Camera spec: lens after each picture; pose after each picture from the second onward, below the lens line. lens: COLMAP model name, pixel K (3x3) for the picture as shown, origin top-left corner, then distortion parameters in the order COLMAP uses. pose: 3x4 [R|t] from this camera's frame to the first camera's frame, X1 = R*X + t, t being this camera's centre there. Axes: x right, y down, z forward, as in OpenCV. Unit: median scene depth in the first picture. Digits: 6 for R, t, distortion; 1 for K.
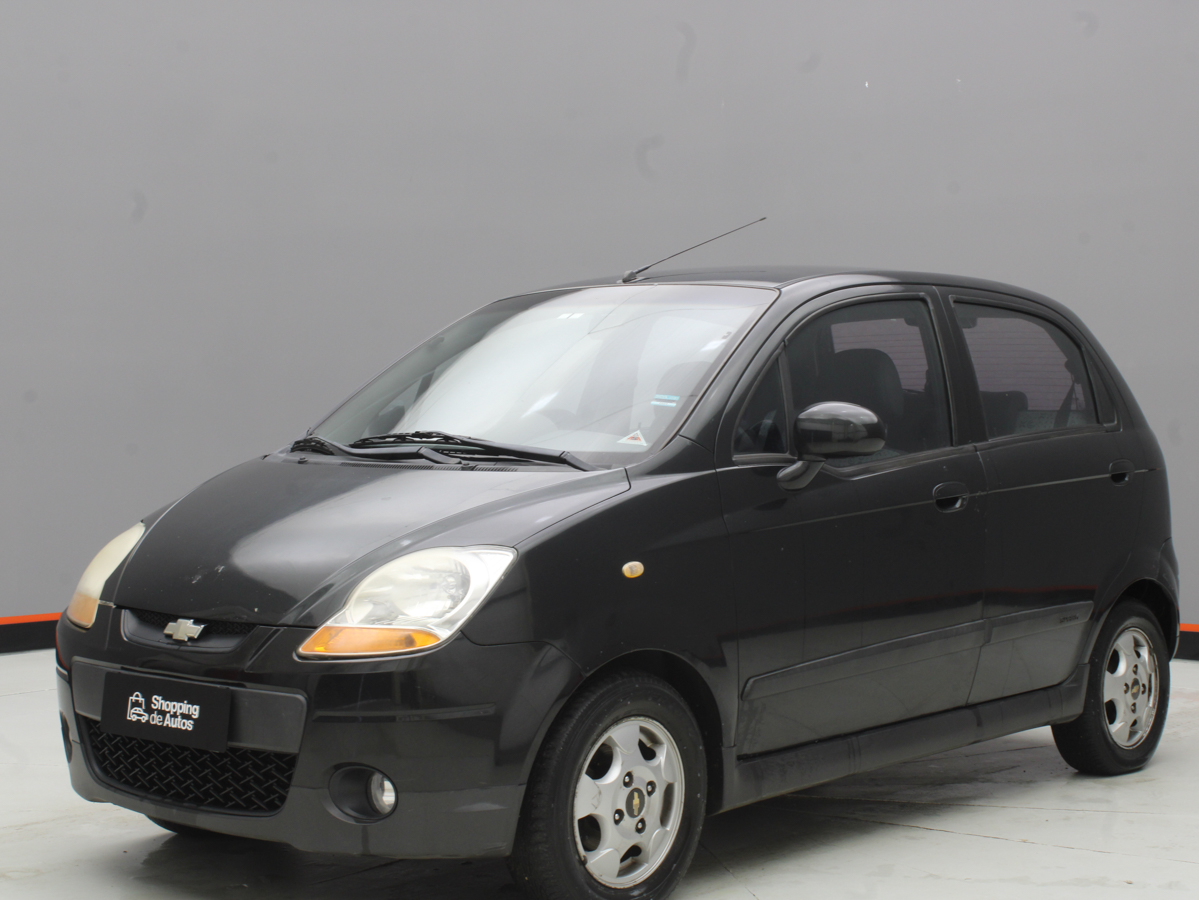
lens RADIAL K [[2028.4, 0, 602.1], [0, 2028.4, 442.0], [0, 0, 1]] dist [-0.048691, 0.000000]
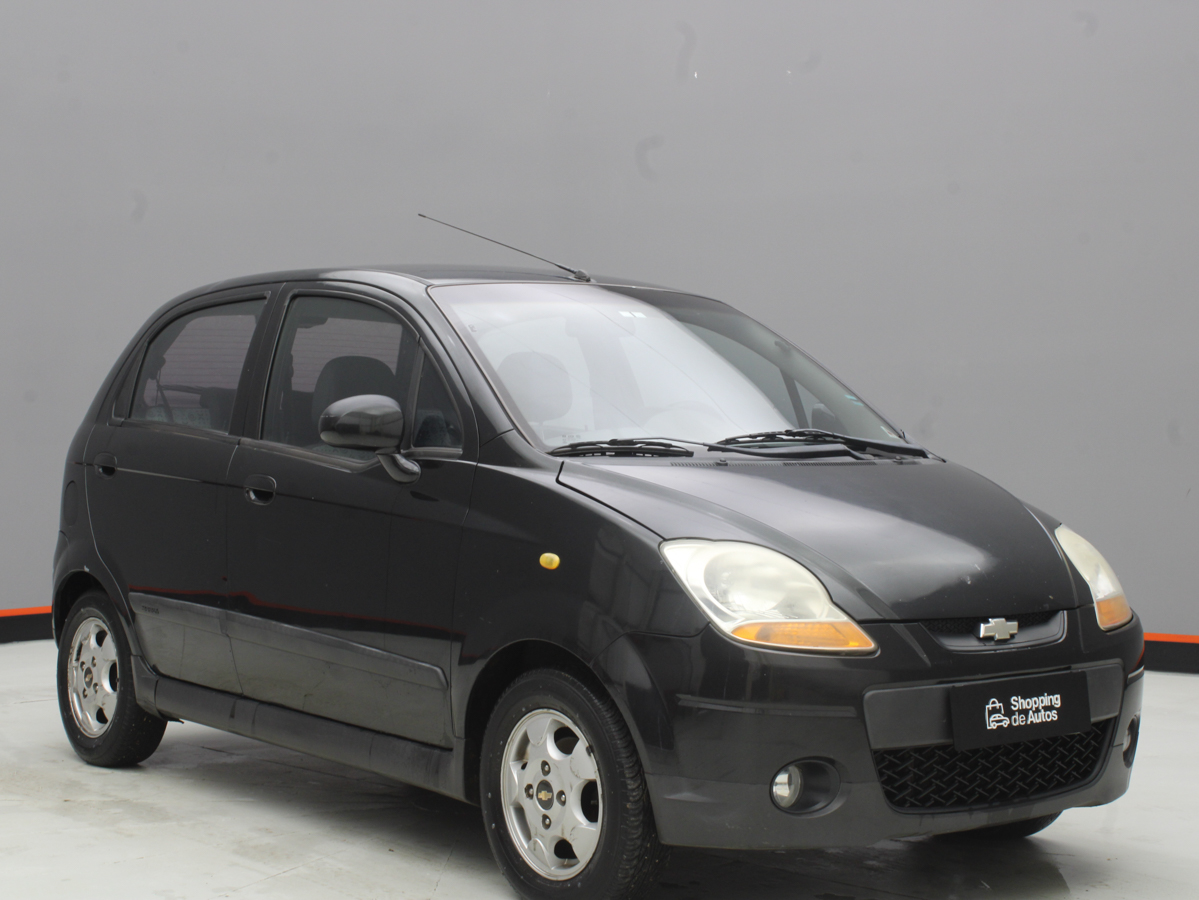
lens RADIAL K [[2066.1, 0, 587.6], [0, 2066.1, 448.2], [0, 0, 1]] dist [-0.061880, 0.000000]
pose [[0.199677, -0.015968, 0.979732, -1.209867], [0.014489, 0.999806, 0.013342, -0.012183], [-0.979755, 0.011531, 0.199870, 0.972069]]
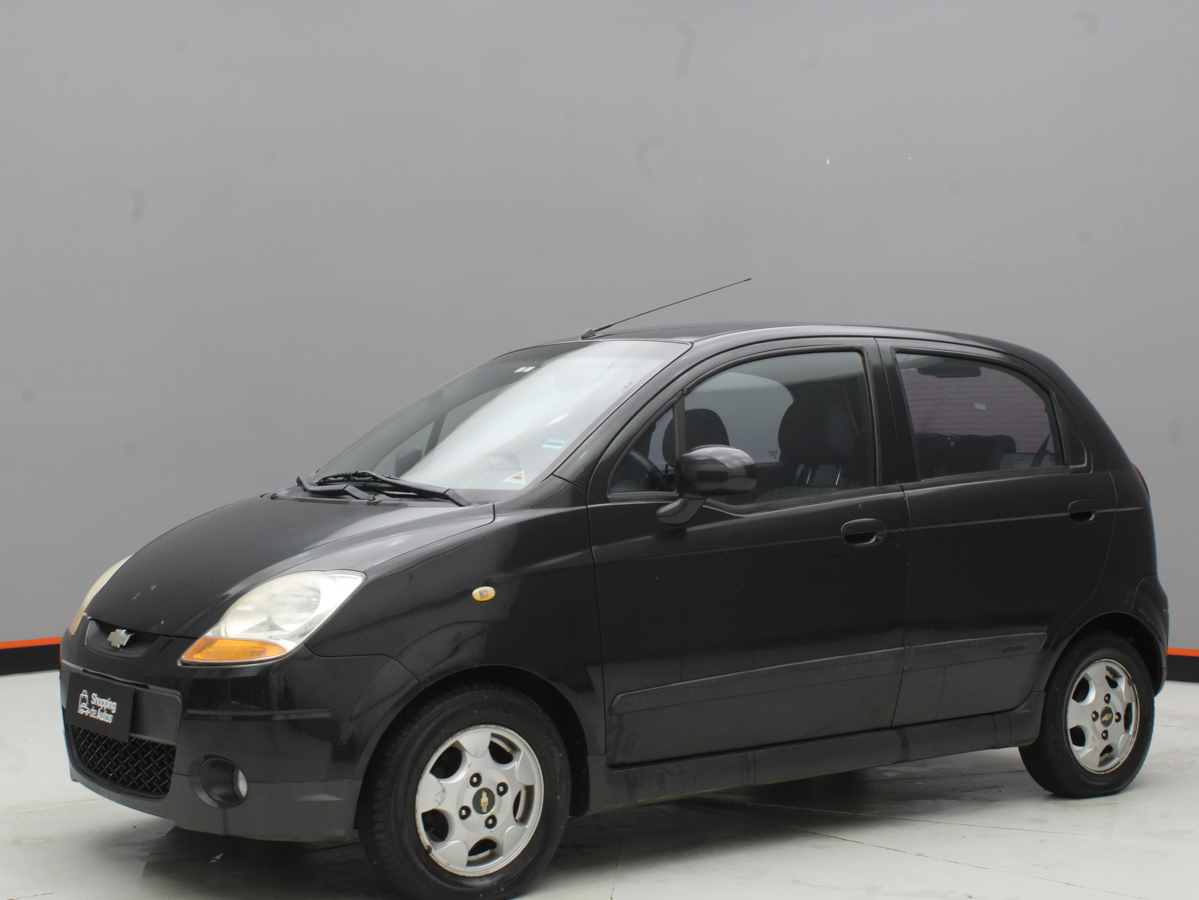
lens RADIAL K [[1822.3, 0, 599.3], [0, 1822.3, 446.3], [0, 0, 1]] dist [-0.068555, 0.000000]
pose [[0.975913, -0.002168, -0.218151, 0.292130], [-0.002433, 0.999780, -0.020821, 0.001828], [0.218148, 0.020850, 0.975693, 0.023904]]
